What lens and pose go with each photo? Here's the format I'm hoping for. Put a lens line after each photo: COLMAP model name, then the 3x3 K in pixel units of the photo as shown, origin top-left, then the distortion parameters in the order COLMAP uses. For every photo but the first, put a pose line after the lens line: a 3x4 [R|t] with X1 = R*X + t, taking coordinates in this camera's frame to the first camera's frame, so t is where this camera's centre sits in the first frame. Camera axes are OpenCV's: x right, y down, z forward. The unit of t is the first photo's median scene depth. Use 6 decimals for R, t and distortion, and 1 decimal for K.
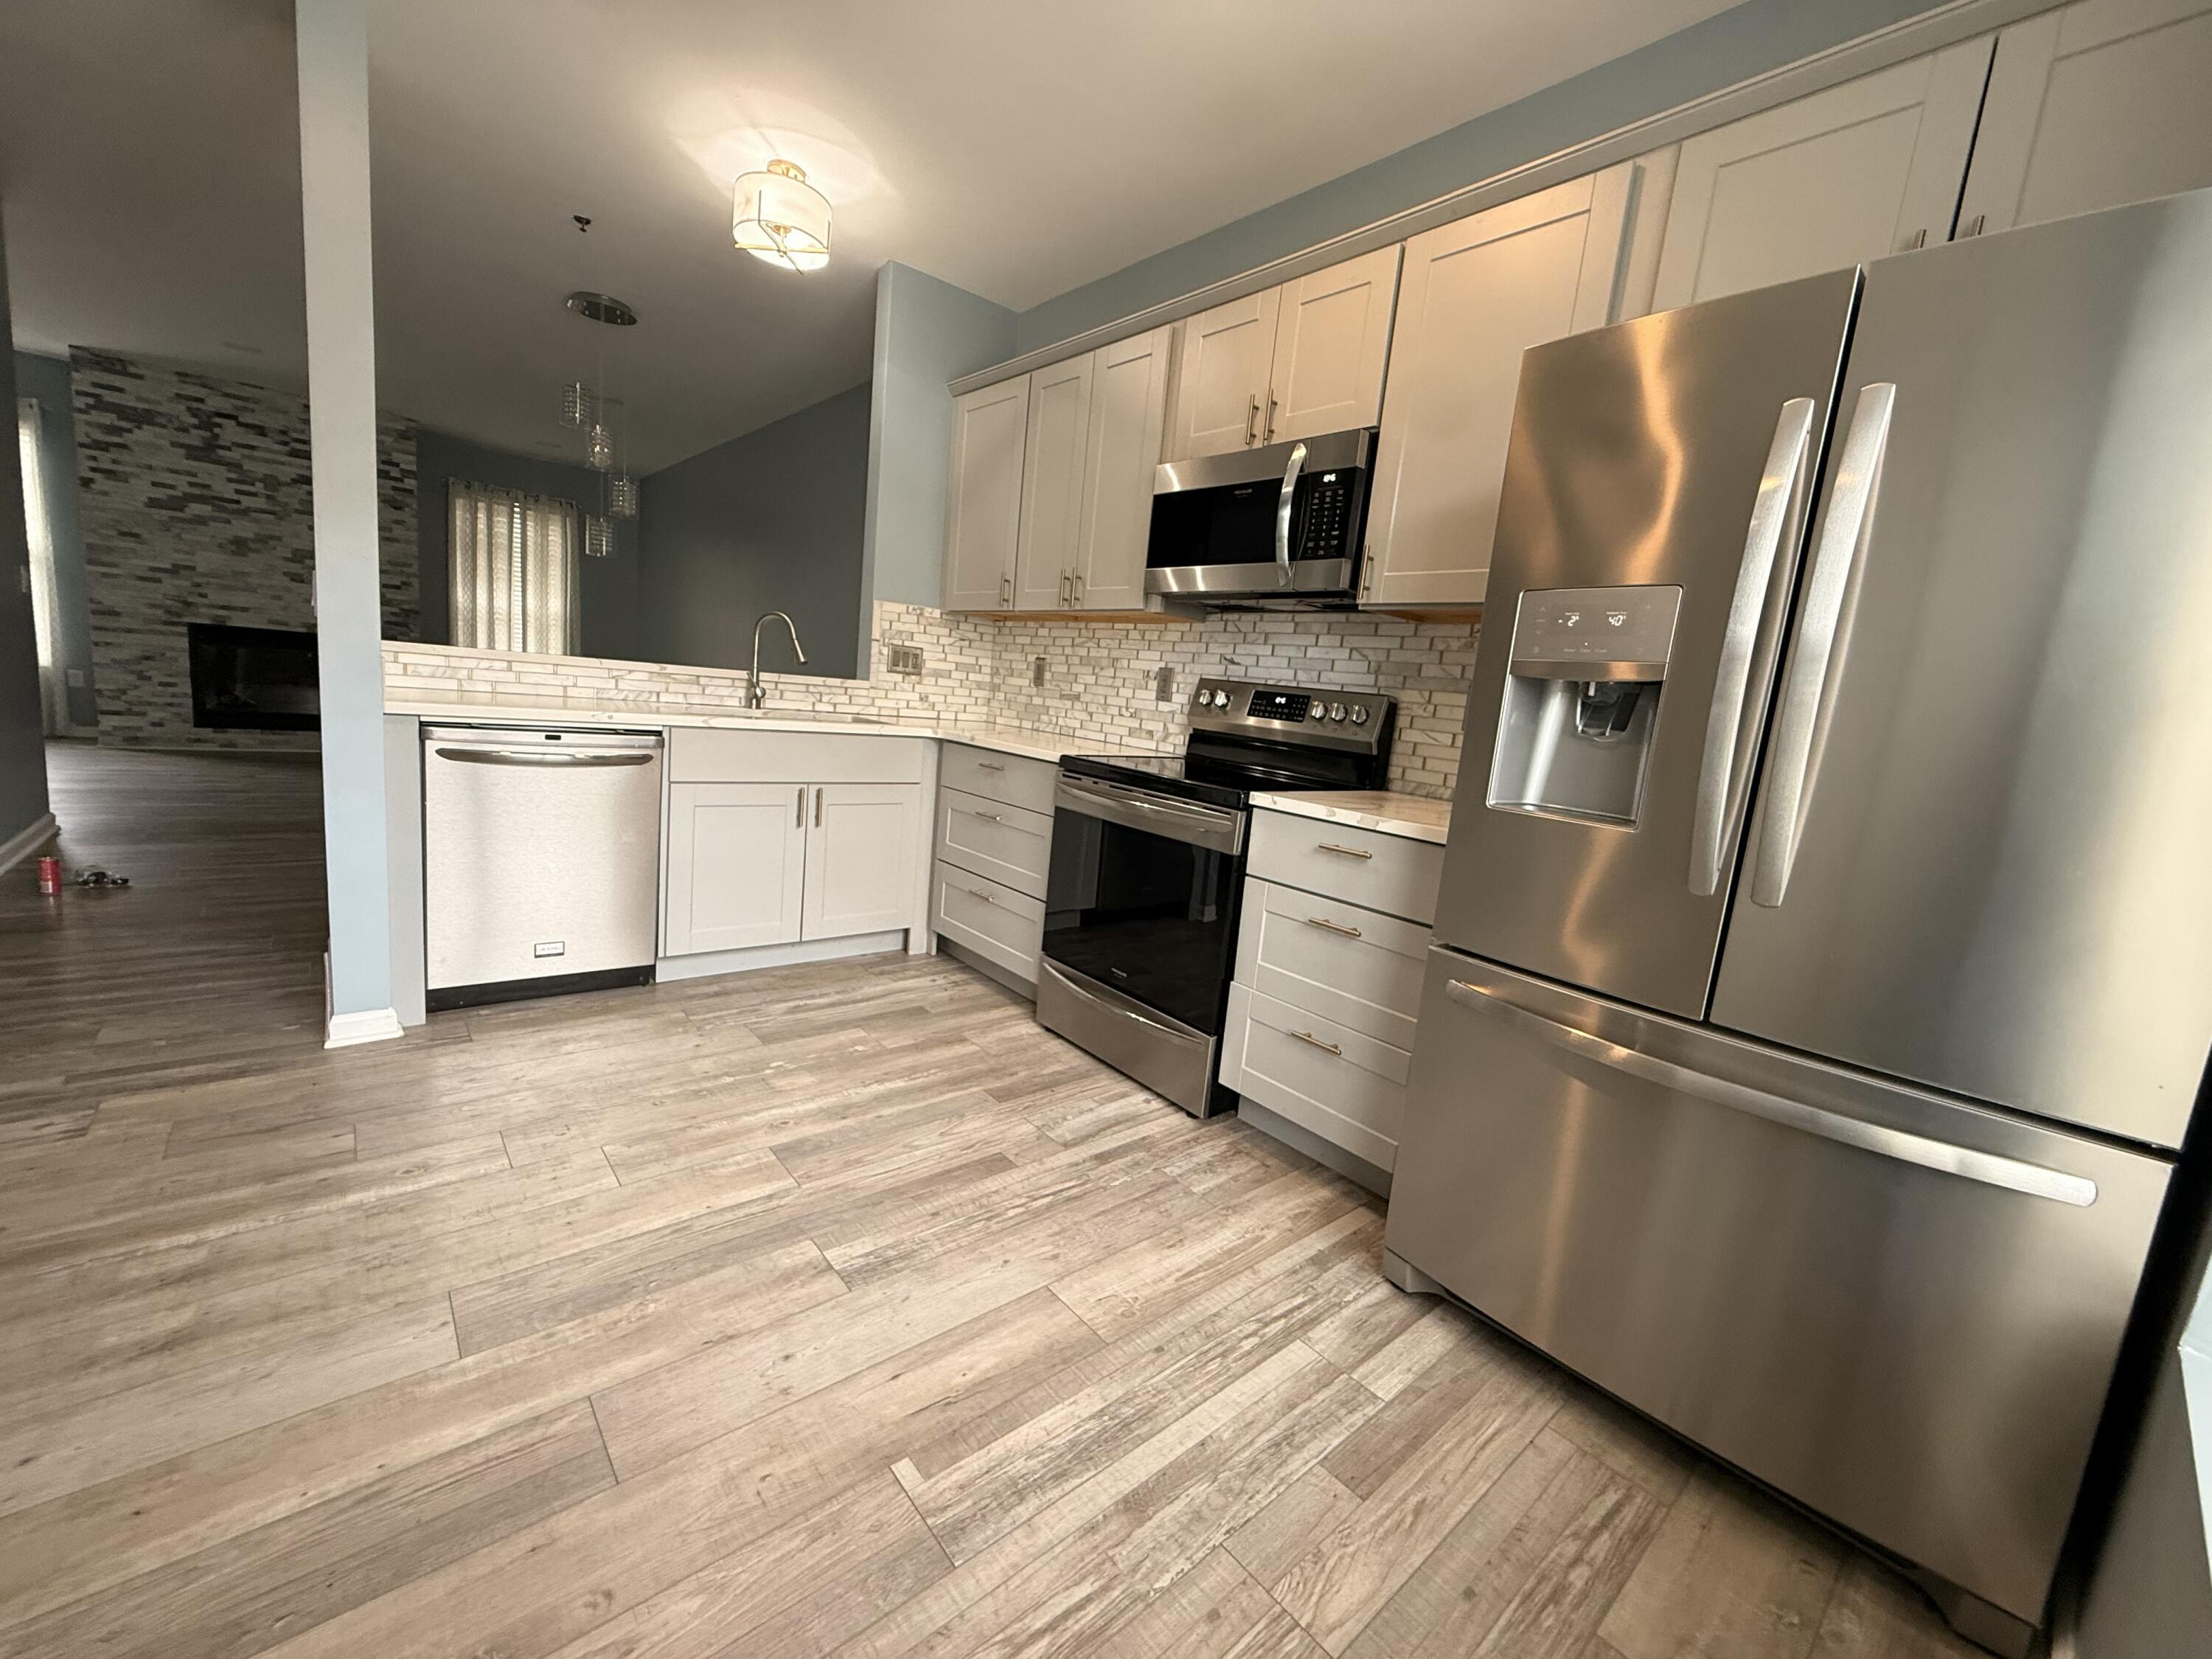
lens RADIAL K [[881.0, 0, 1101.3], [0, 881.0, 826.8], [0, 0, 1]] dist [-0.001992, 0.000158]
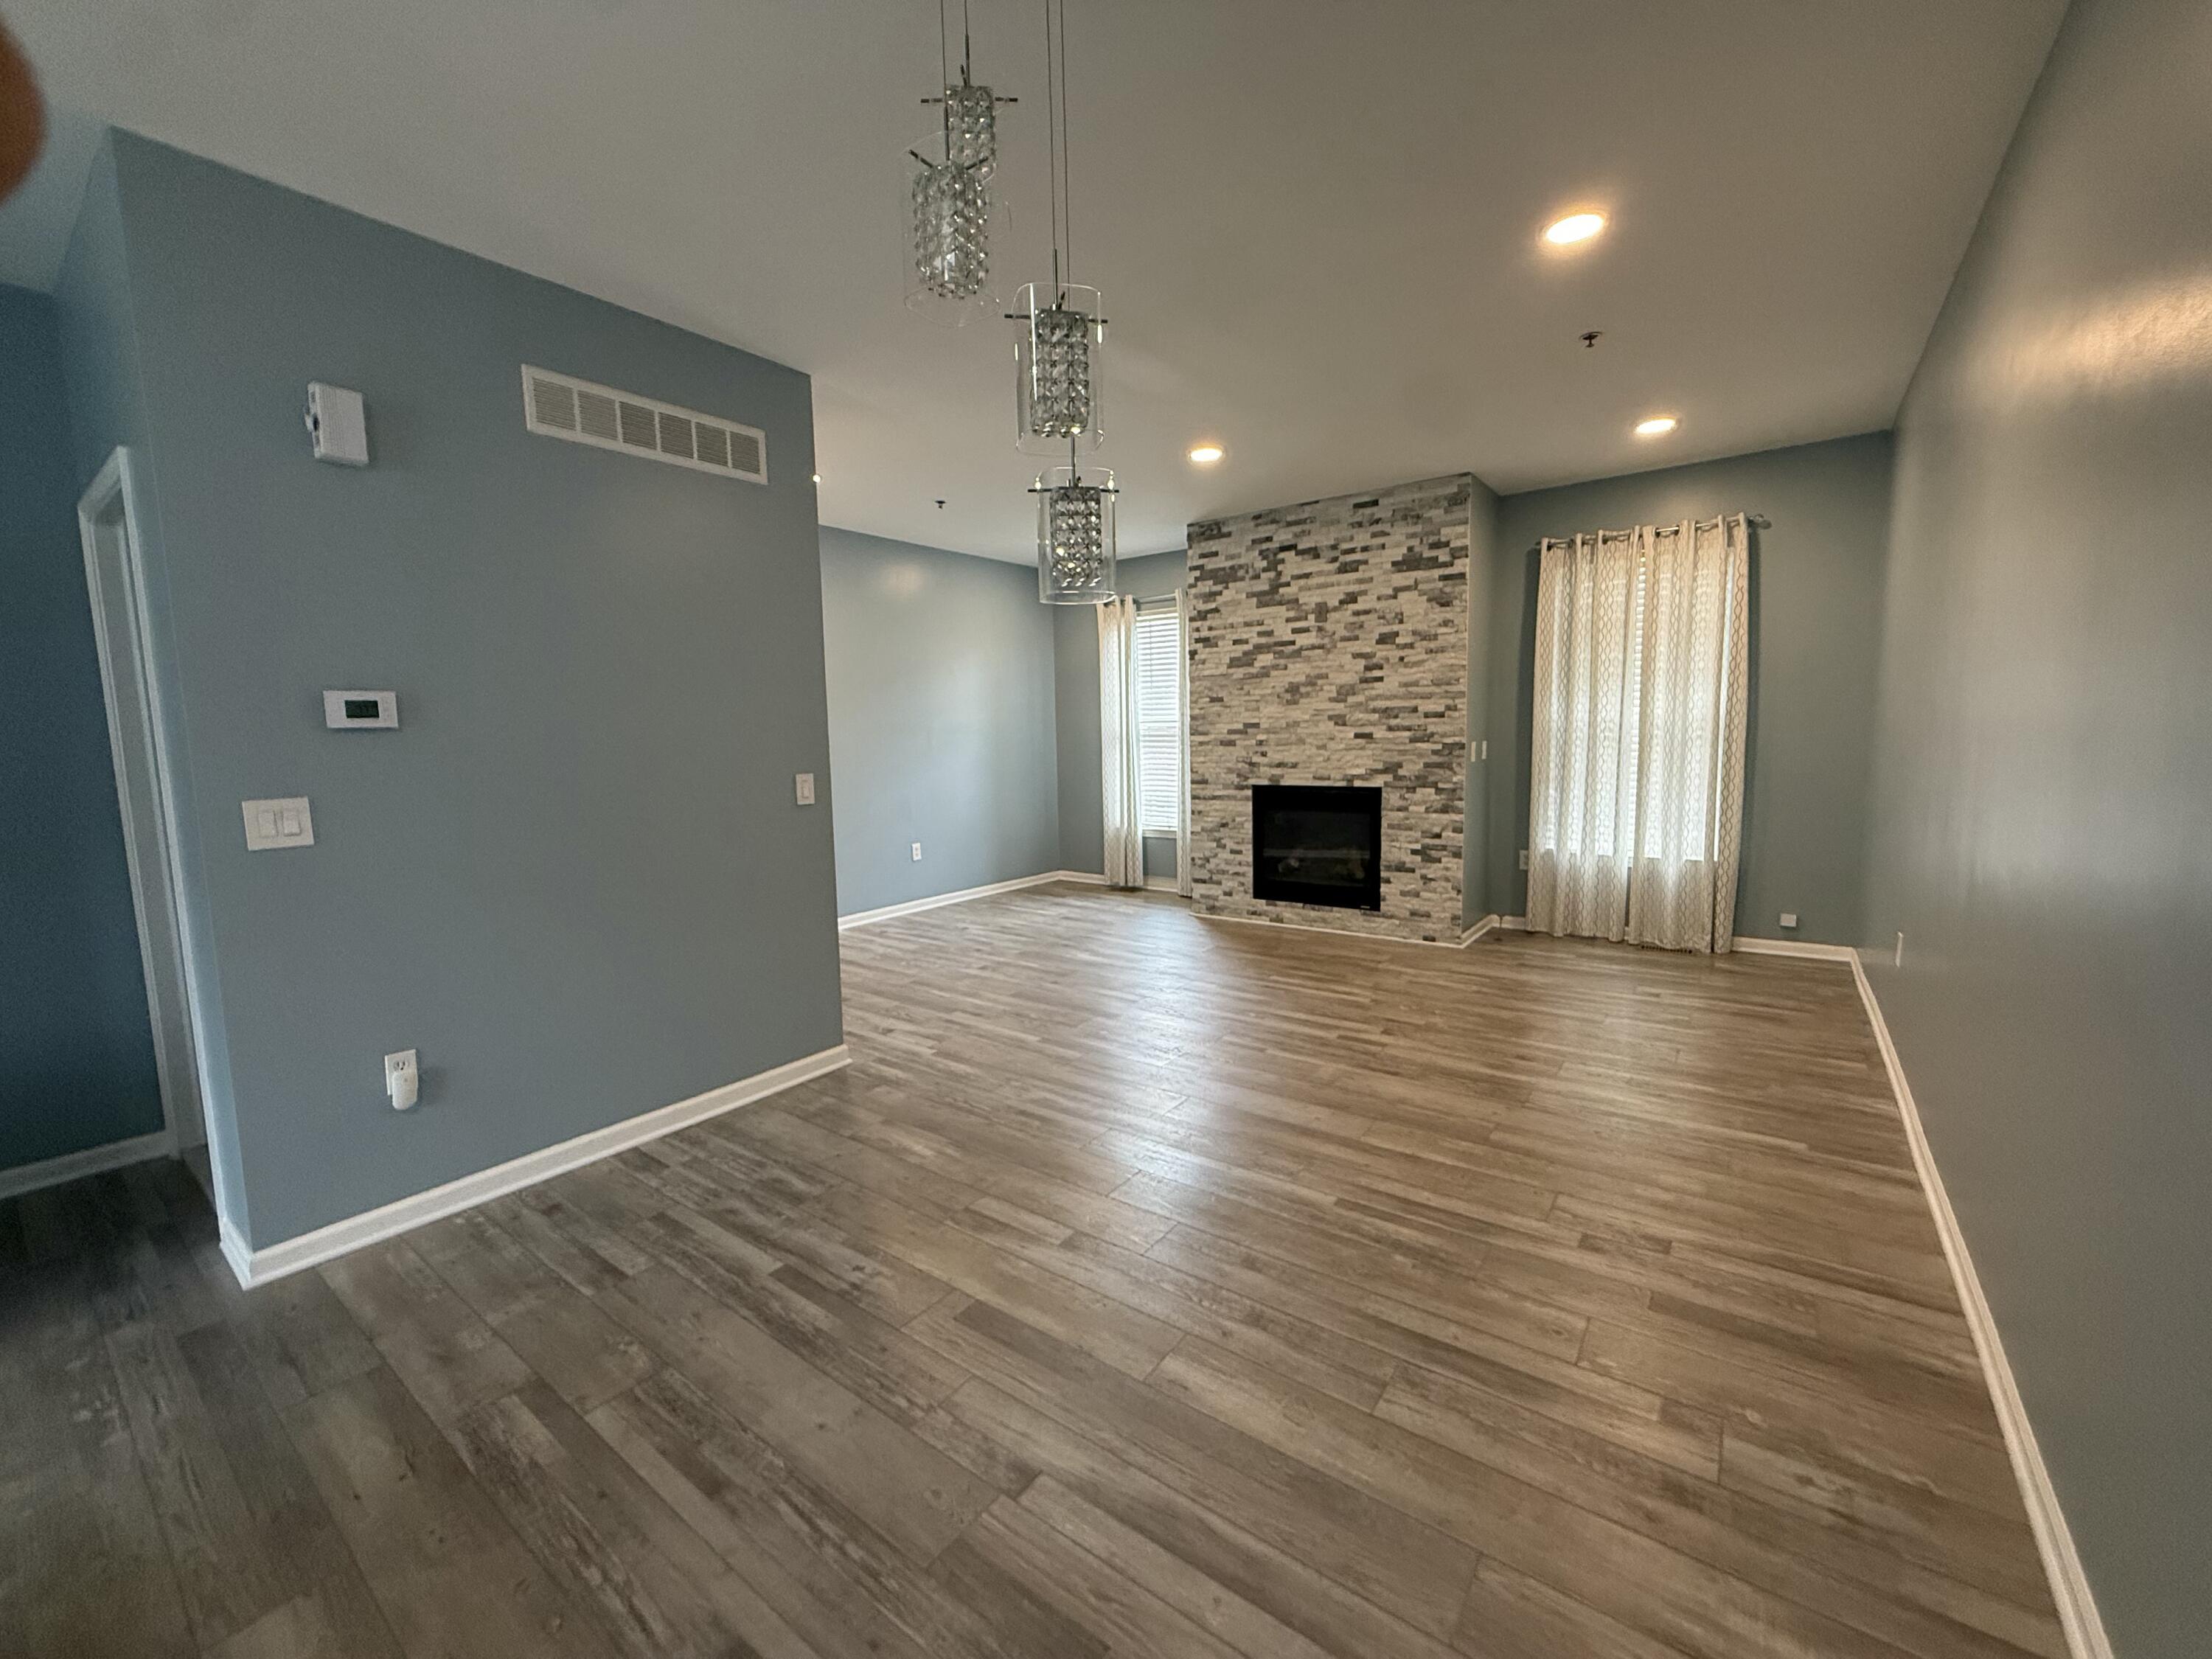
lens RADIAL K [[881.0, 0, 1089.1], [0, 881.0, 827.8], [0, 0, 1]] dist [-0.001992, 0.000158]
pose [[0.201346, 0.004341, -0.979510, -0.357333], [-0.107181, 0.994083, -0.017626, -0.307232], [0.973639, 0.108534, 0.200620, 1.309211]]
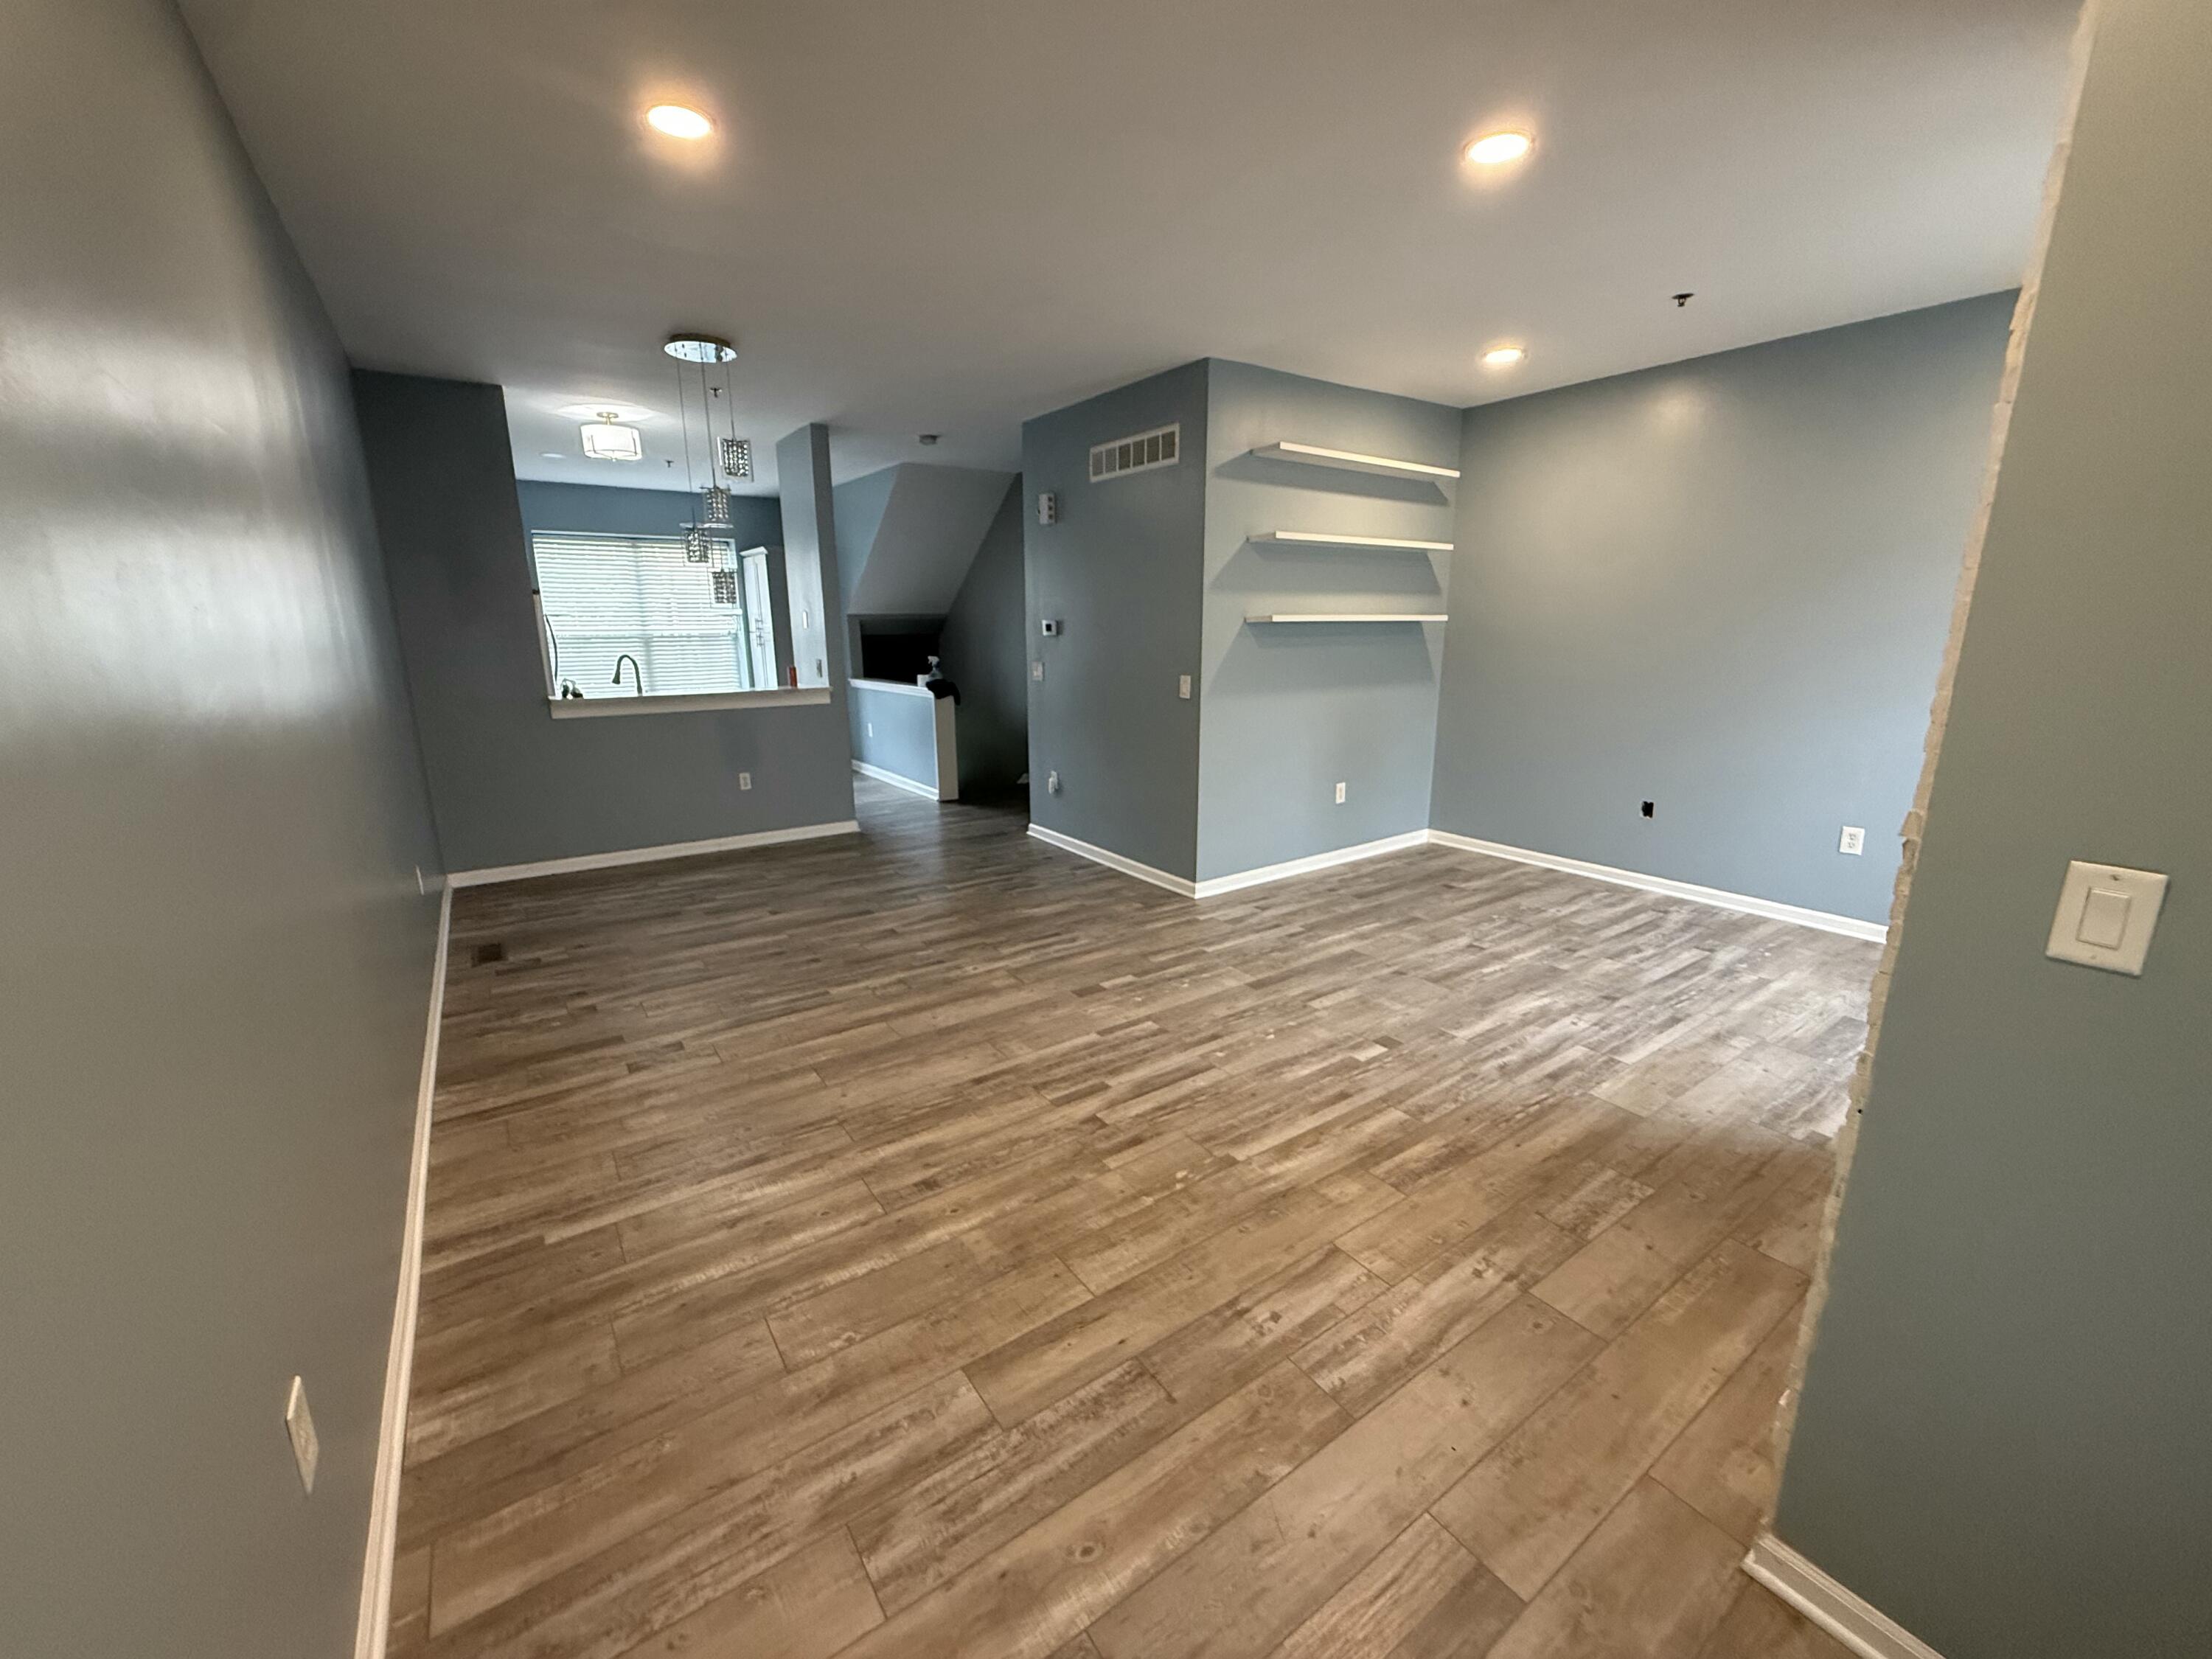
lens RADIAL K [[881.0, 0, 1106.1], [0, 881.0, 825.1], [0, 0, 1]] dist [-0.001992, 0.000158]
pose [[-0.991023, -0.110972, 0.074555, -1.457564], [-0.074258, 0.920646, 0.383271, -0.667746], [-0.111171, 0.374294, -0.920622, 2.603510]]
